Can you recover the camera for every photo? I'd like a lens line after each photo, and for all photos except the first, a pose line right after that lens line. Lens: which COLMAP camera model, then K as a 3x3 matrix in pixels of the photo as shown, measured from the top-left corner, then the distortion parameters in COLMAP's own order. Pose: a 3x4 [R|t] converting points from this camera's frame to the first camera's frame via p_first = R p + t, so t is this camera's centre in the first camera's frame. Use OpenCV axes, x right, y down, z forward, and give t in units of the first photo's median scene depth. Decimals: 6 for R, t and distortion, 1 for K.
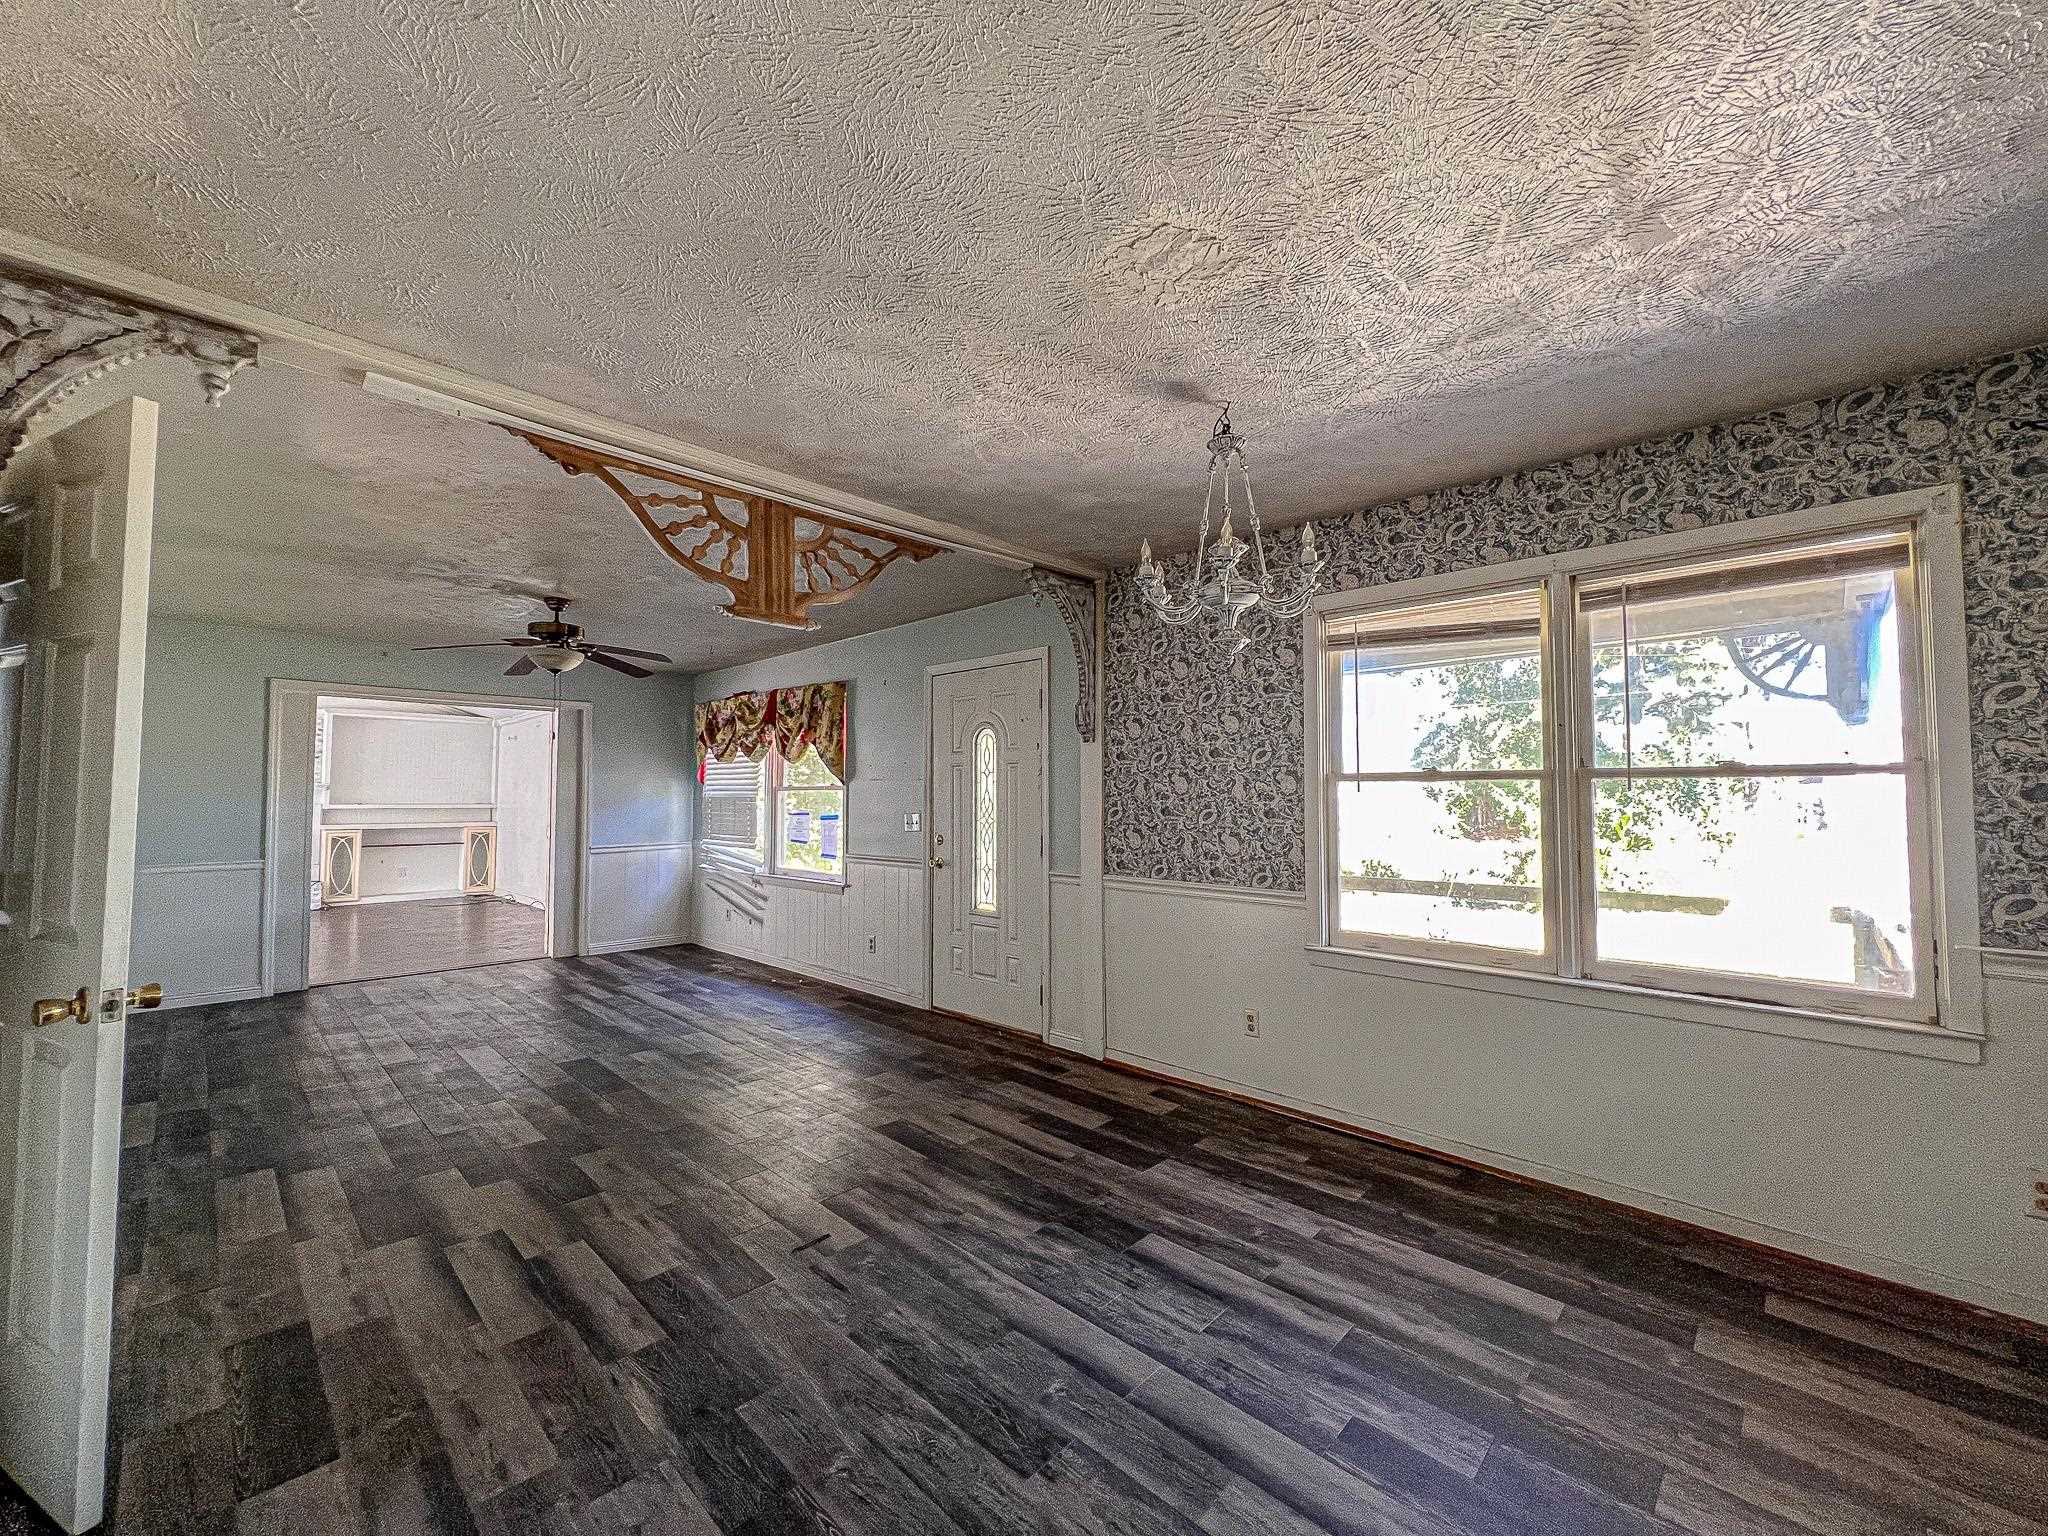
lens RADIAL K [[816.8, 0, 1025.2], [0, 816.8, 760.2], [0, 0, 1]] dist [-0.000756, 0.000066]
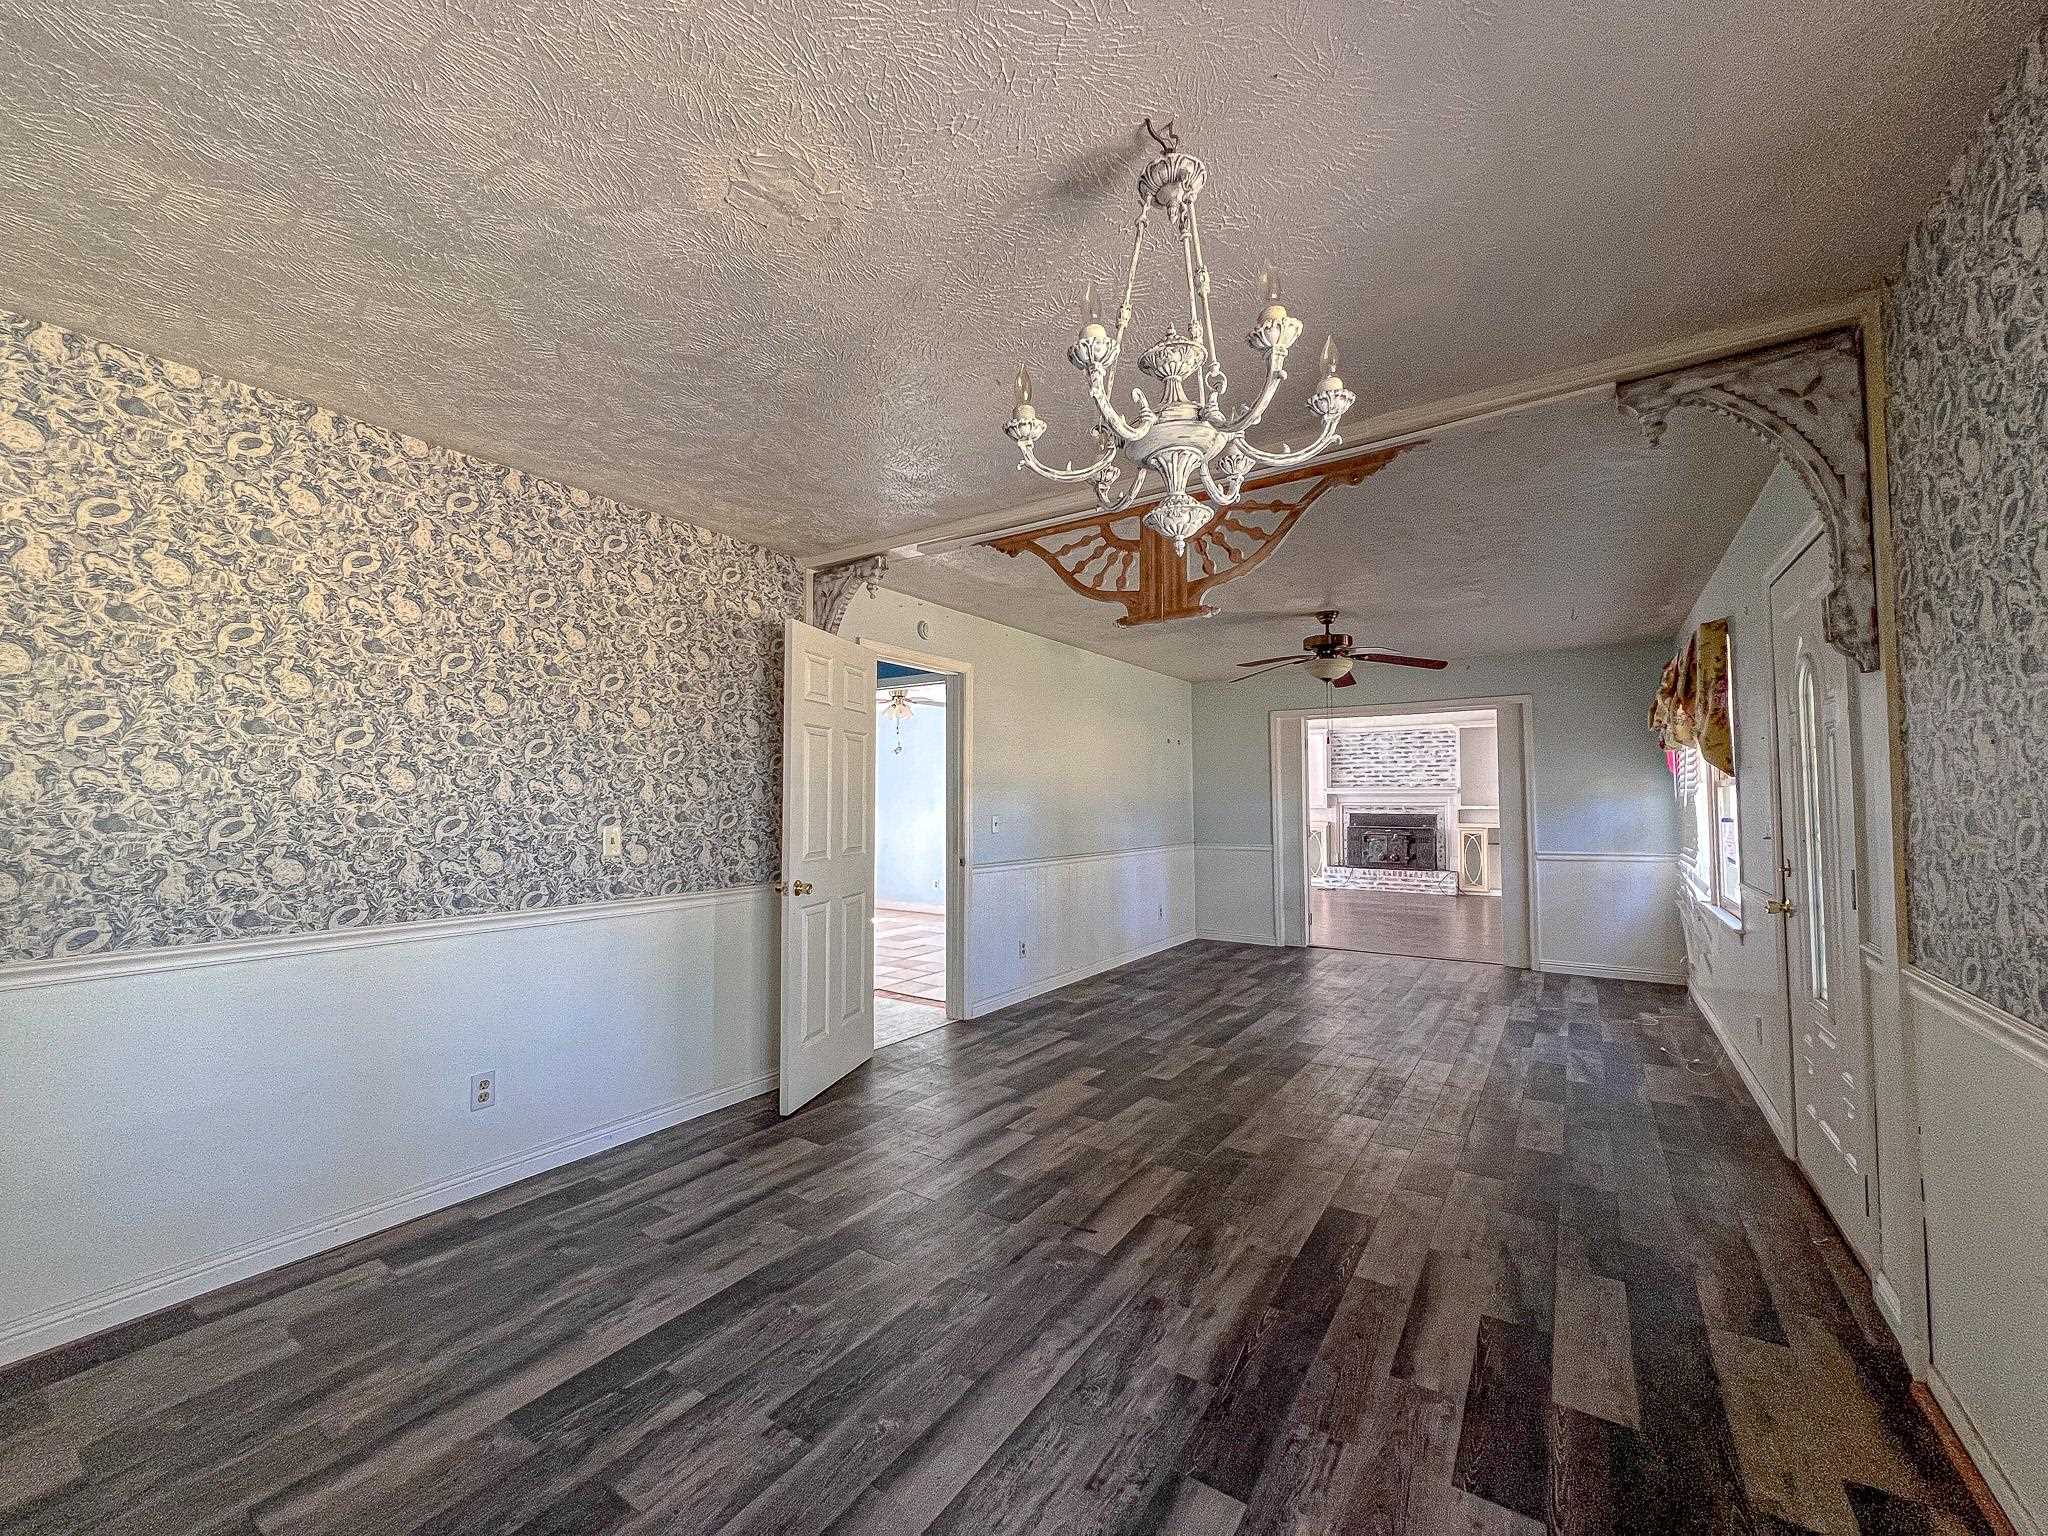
lens RADIAL K [[820.7, 0, 1017.6], [0, 820.7, 764.3], [0, 0, 1]] dist [-0.002712, 0.000665]
pose [[0.175291, -0.046273, -0.983429, 0.634193], [0.048565, 0.998085, -0.038306, 0.035330], [0.983318, -0.041046, 0.177203, 0.628196]]
